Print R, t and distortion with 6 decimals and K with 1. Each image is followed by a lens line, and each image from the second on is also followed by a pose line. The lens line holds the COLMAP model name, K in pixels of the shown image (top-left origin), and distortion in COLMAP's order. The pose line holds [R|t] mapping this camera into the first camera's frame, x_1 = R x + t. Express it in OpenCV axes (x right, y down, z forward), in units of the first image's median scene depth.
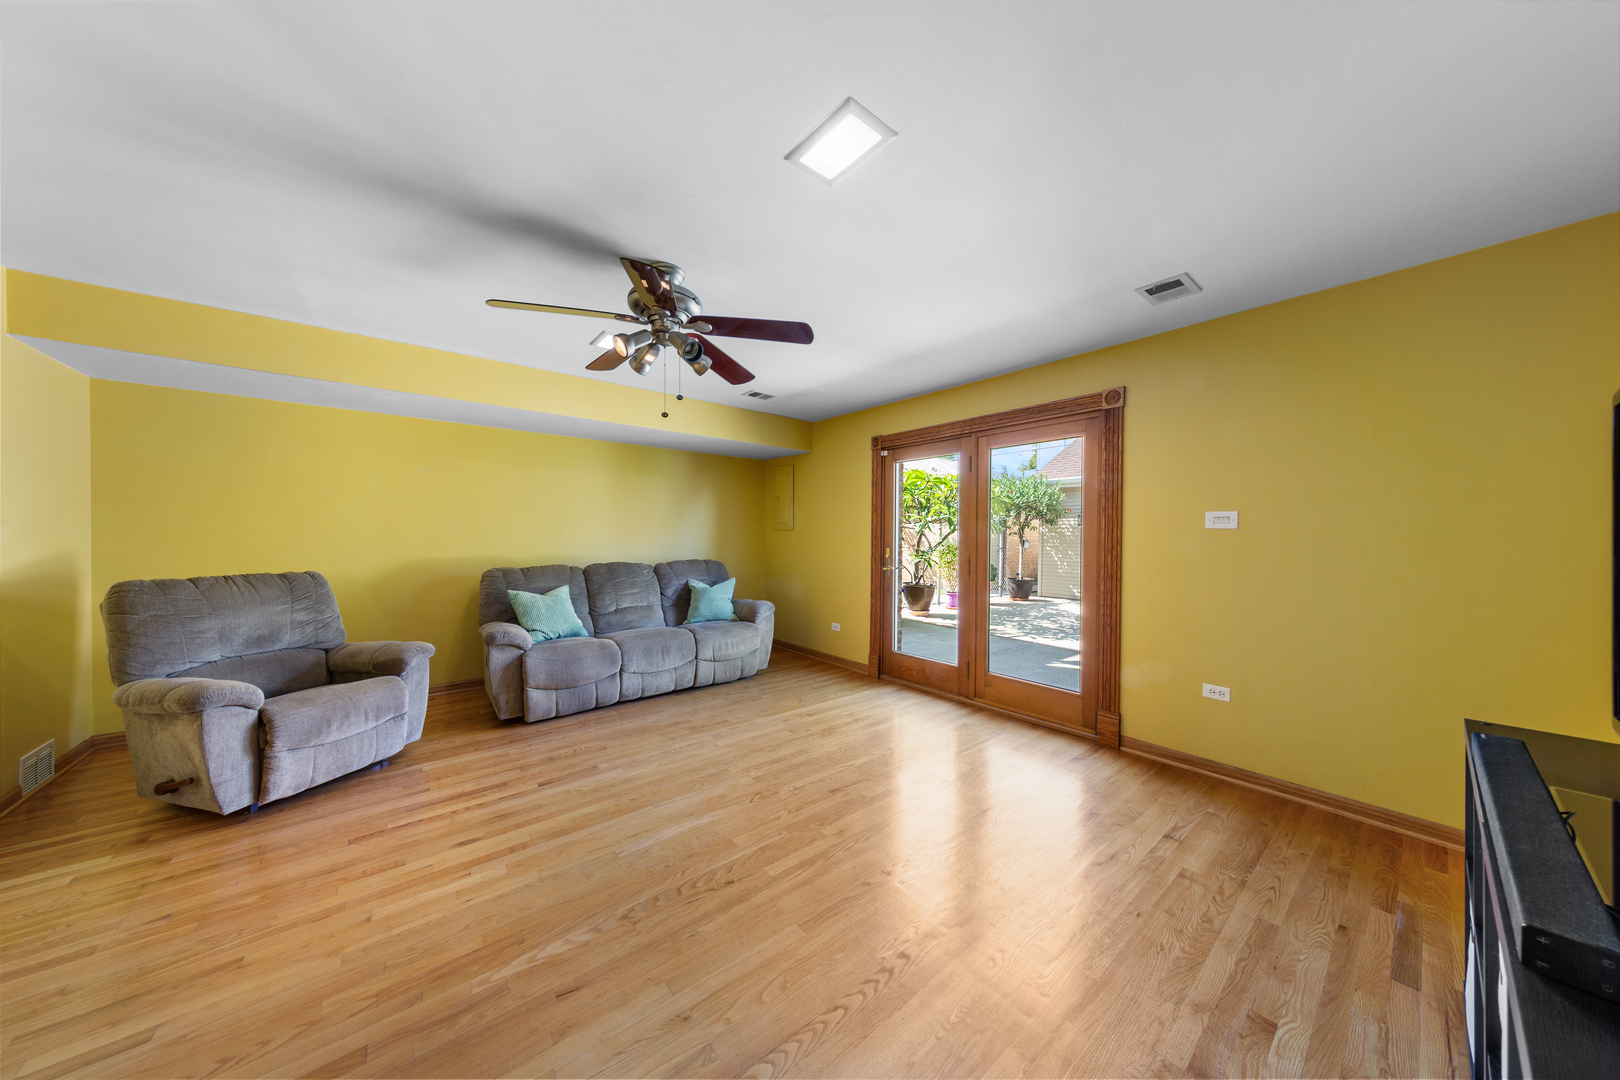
lens RADIAL K [[508.2, 0, 814.1], [0, 508.2, 539.7], [0, 0, 1]] dist [0.006927, -0.000979]
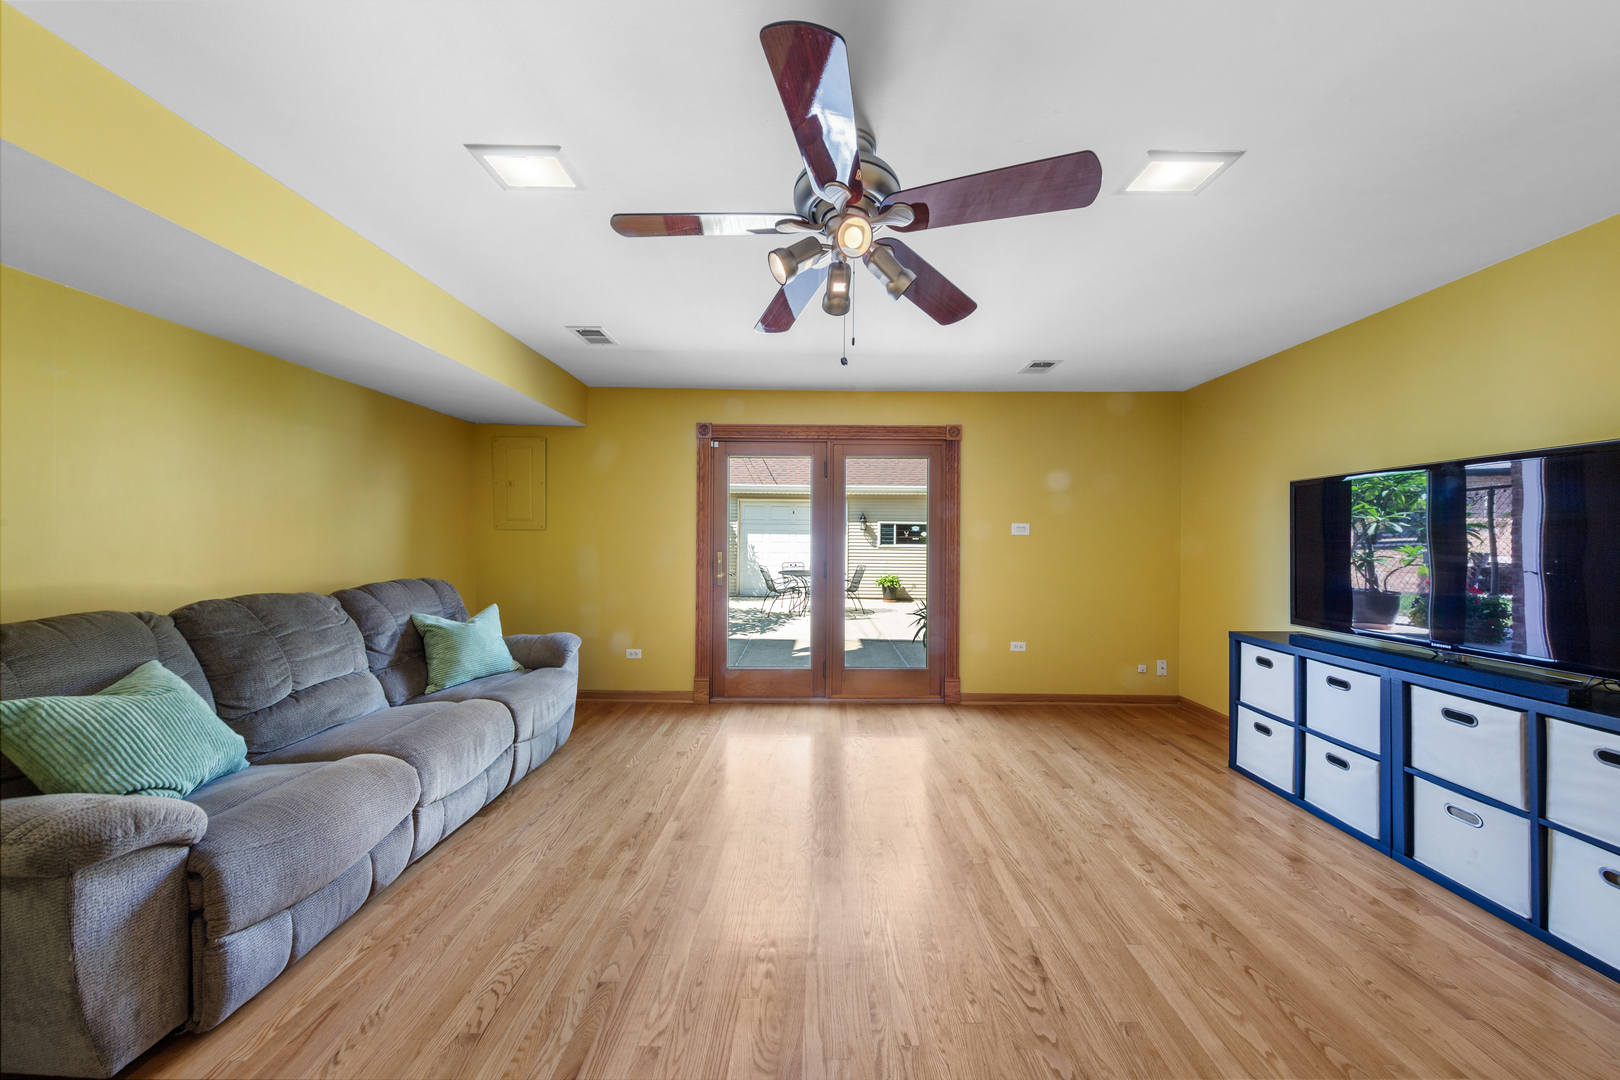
lens RADIAL K [[508.2, 0, 816.2], [0, 508.2, 540.3], [0, 0, 1]] dist [0.006927, -0.000979]
pose [[0.642224, -0.002441, 0.766513, -0.506051], [0.001957, 0.999997, 0.001545, -0.006947], [-0.766514, 0.000508, 0.642227, 0.363578]]
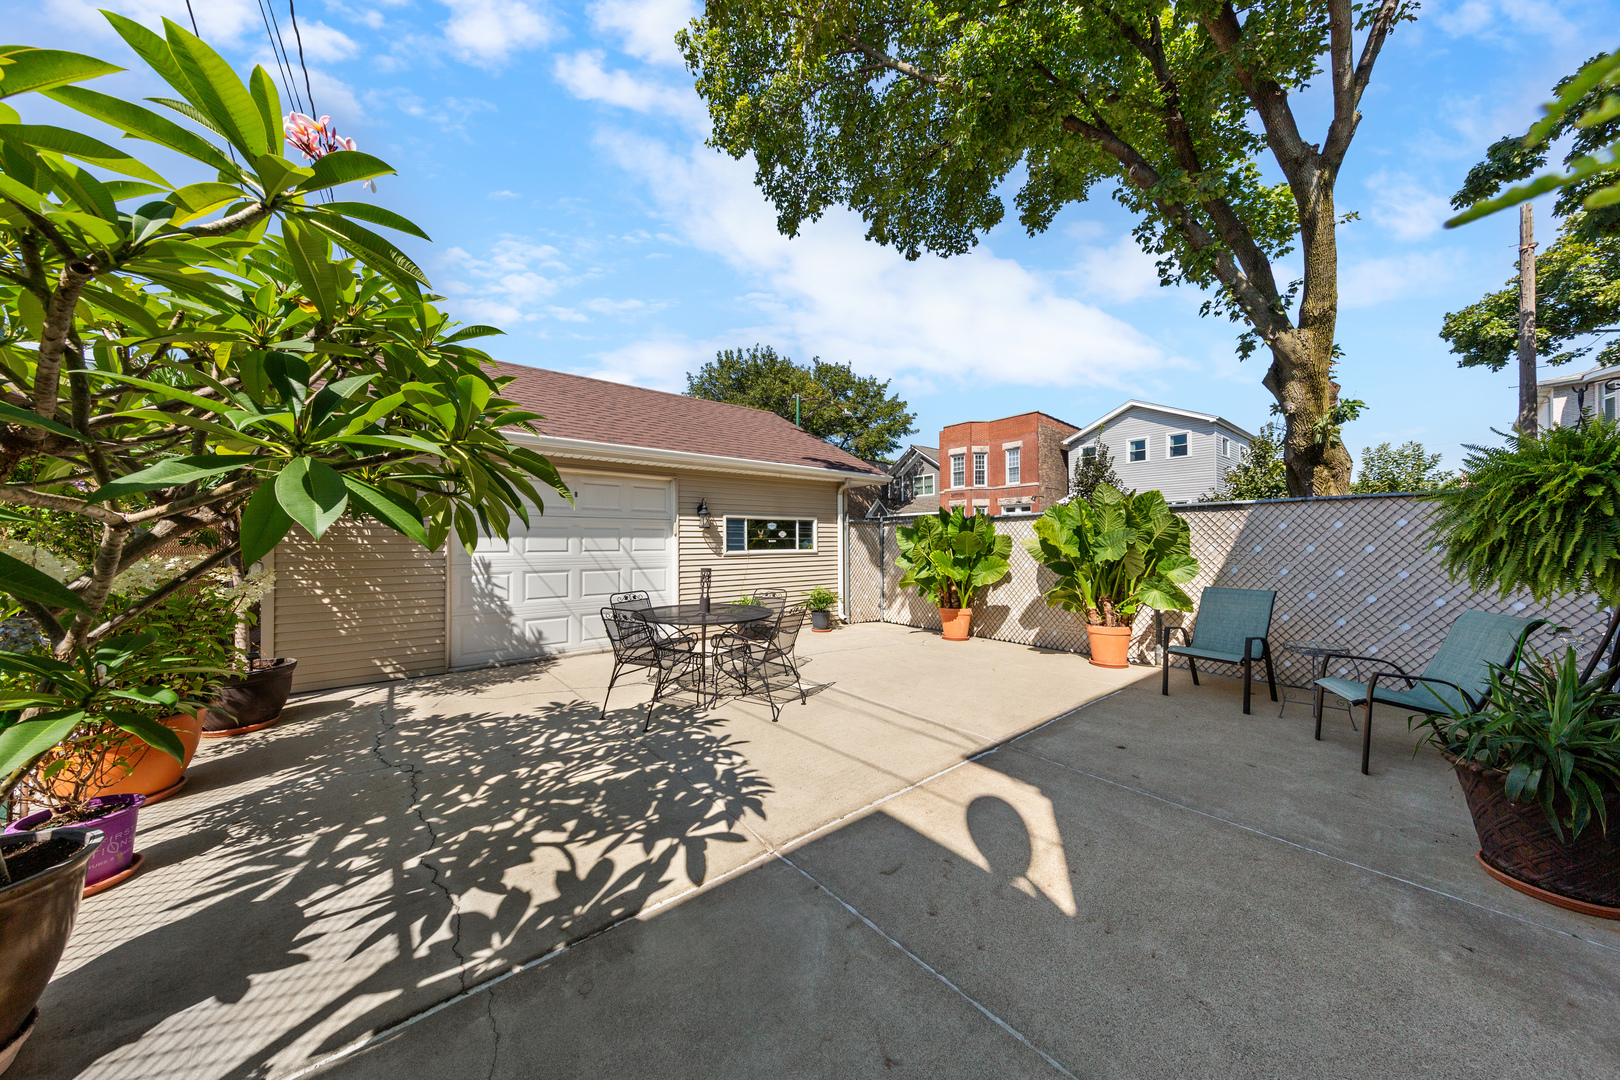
lens RADIAL K [[508.2, 0, 816.7], [0, 508.2, 538.3], [0, 0, 1]] dist [0.006927, -0.000979]
pose [[0.012360, -0.002200, 0.999921, 0.142146], [0.016150, 0.999868, 0.002000, -0.022334], [-0.999793, 0.016124, 0.012394, 1.652560]]
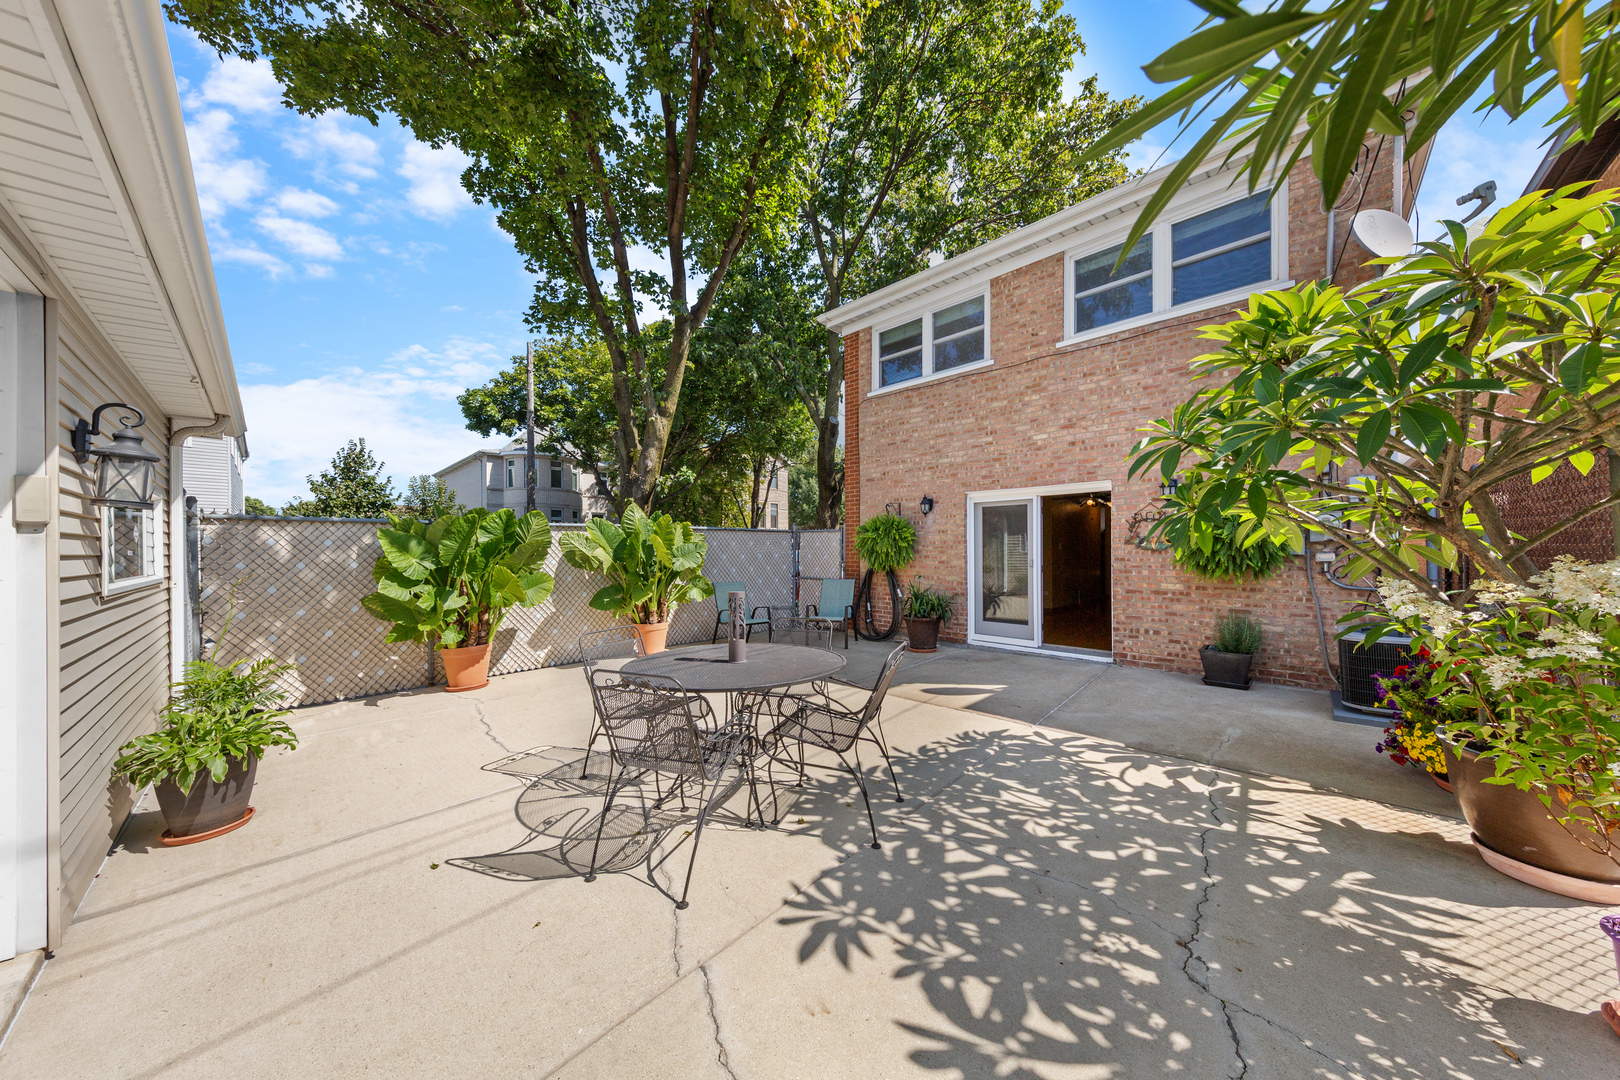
lens RADIAL K [[508.2, 0, 809.3], [0, 508.2, 549.8], [0, 0, 1]] dist [0.006927, -0.000979]
pose [[-0.994044, 0.000037, -0.108981, 1.317355], [-0.000634, 0.999981, 0.006122, -0.025225], [0.108979, 0.006155, -0.994025, 2.711822]]
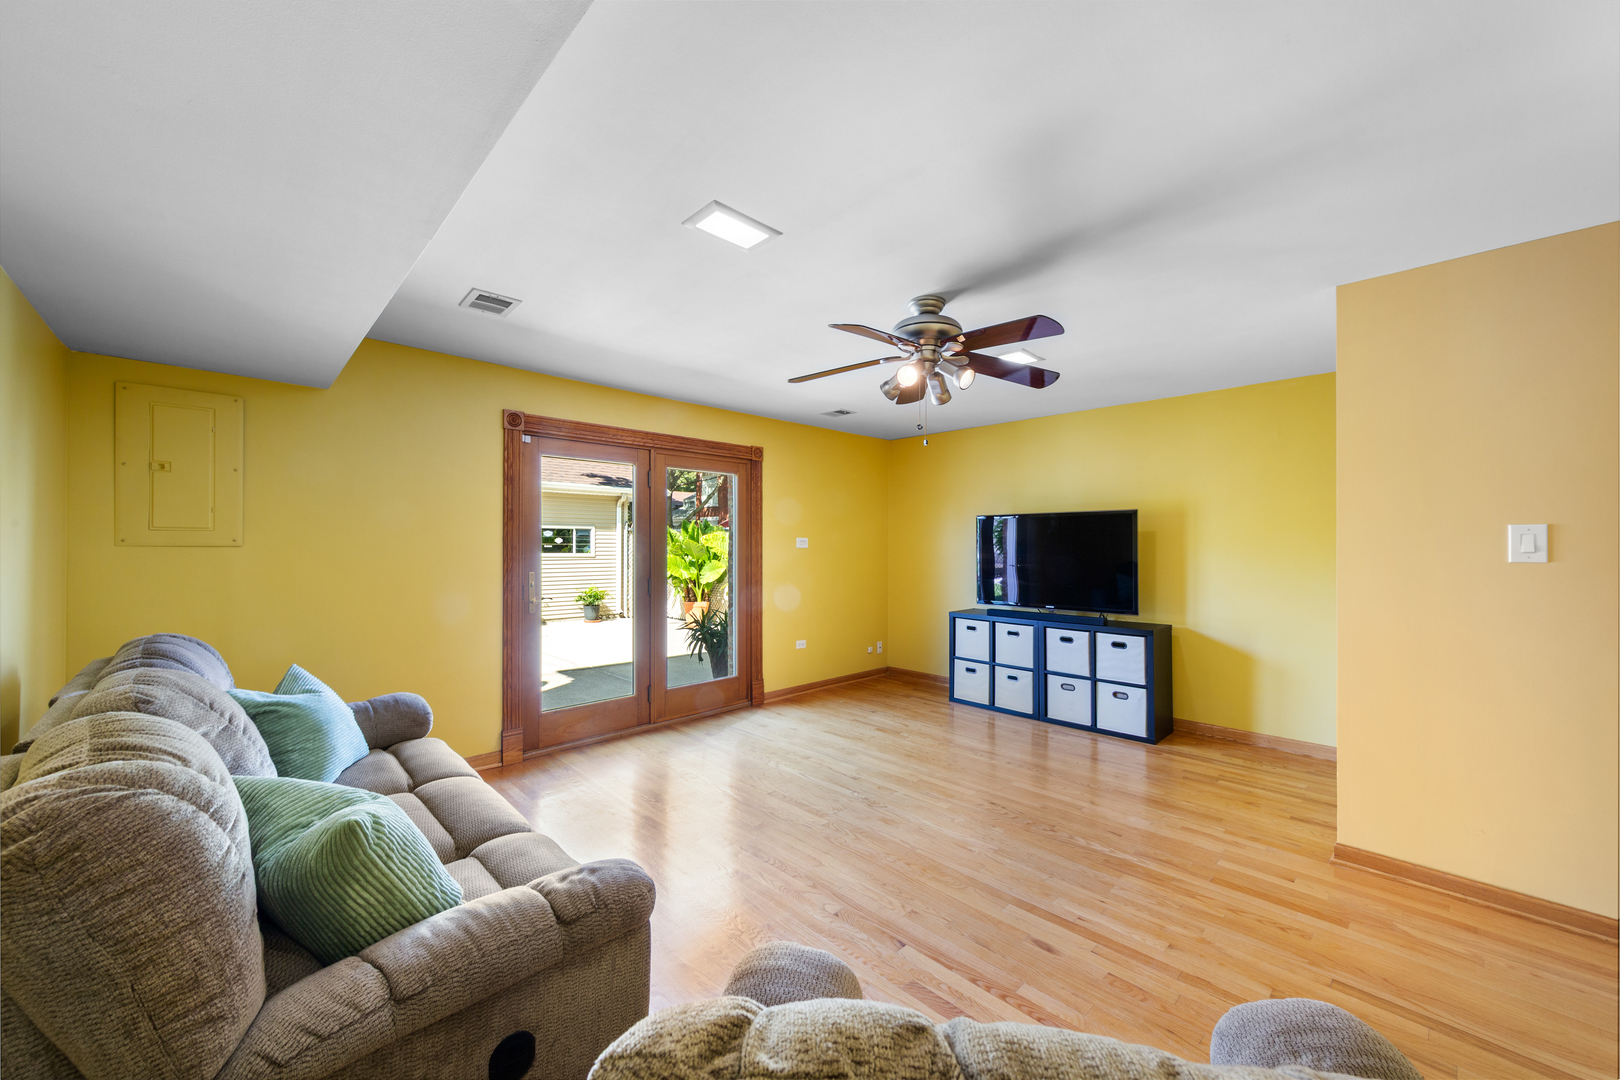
lens RADIAL K [[617.3, 0, 821.6], [0, 617.3, 540.5], [0, 0, 1]] dist [0.007244, -0.001155]
pose [[-0.088490, 0.000261, 0.996077, -0.907362], [0.003881, 0.999992, 0.000083, -0.032518], [-0.996069, 0.003873, -0.088491, 0.799582]]
